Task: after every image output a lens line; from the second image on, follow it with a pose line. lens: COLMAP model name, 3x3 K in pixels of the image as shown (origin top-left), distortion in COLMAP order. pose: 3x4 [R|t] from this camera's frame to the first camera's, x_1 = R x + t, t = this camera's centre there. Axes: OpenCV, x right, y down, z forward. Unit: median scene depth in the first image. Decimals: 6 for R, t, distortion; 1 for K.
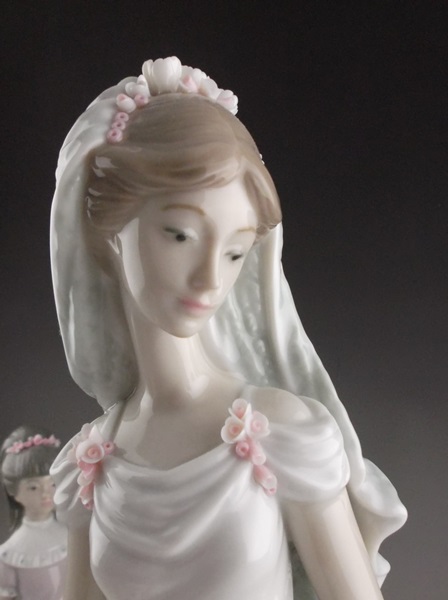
lens RADIAL K [[616.3, 0, 224.6], [0, 616.3, 302.0], [0, 0, 1]] dist [-0.006820, 0.000000]
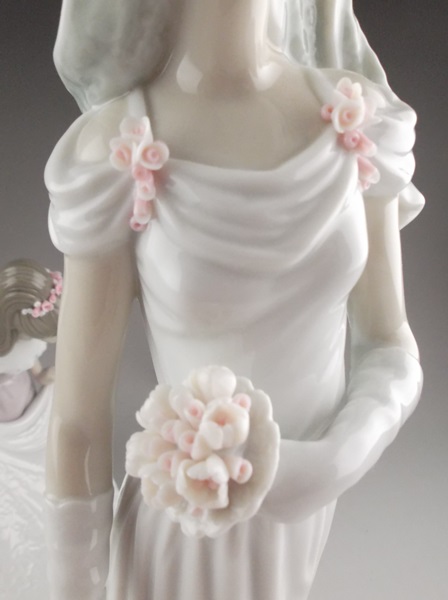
lens RADIAL K [[616.3, 0, 223.6], [0, 616.3, 300.6], [0, 0, 1]] dist [-0.006820, 0.000000]
pose [[0.871183, -0.155940, 0.465536, -0.496669], [-0.054885, 0.911340, 0.407979, 0.094953], [-0.487881, -0.380976, 0.785385, 0.304622]]
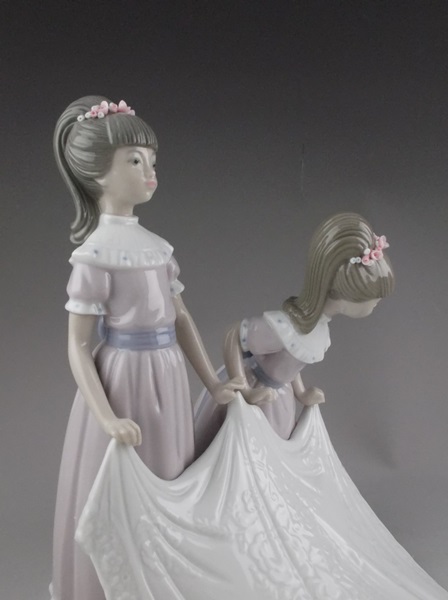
lens RADIAL K [[616.3, 0, 224.1], [0, 616.3, 298.9], [0, 0, 1]] dist [-0.006820, 0.000000]
pose [[0.889225, -0.020013, 0.457031, -1.379293], [-0.005322, 0.998522, 0.054079, 1.060965], [-0.457438, -0.050520, 0.887805, 0.741522]]
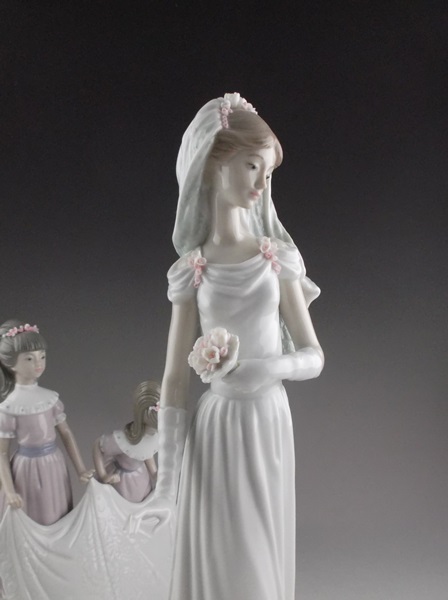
lens RADIAL K [[616.3, 0, 219.5], [0, 616.3, 301.6], [0, 0, 1]] dist [-0.006820, 0.000000]
pose [[0.948311, -0.006926, 0.317266, -0.858209], [-0.002652, 0.999554, 0.029747, 0.317605], [-0.317330, -0.029051, 0.947870, -1.182827]]
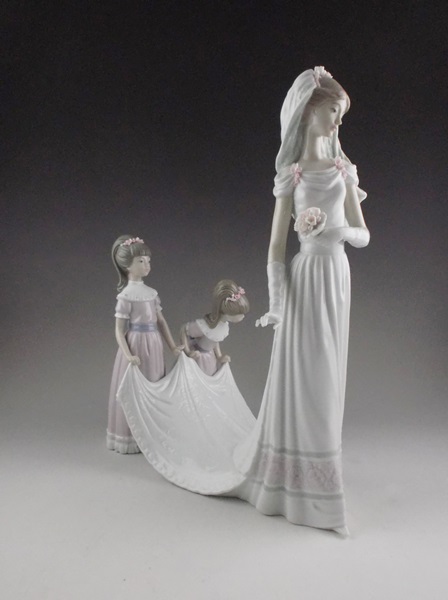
lens RADIAL K [[616.3, 0, 221.0], [0, 616.3, 302.9], [0, 0, 1]] dist [-0.006820, 0.000000]
pose [[0.930865, 0.003405, 0.365346, -1.965044], [-0.016143, 0.999363, 0.031818, 0.917522], [-0.365005, -0.035517, 0.930328, -2.277208]]
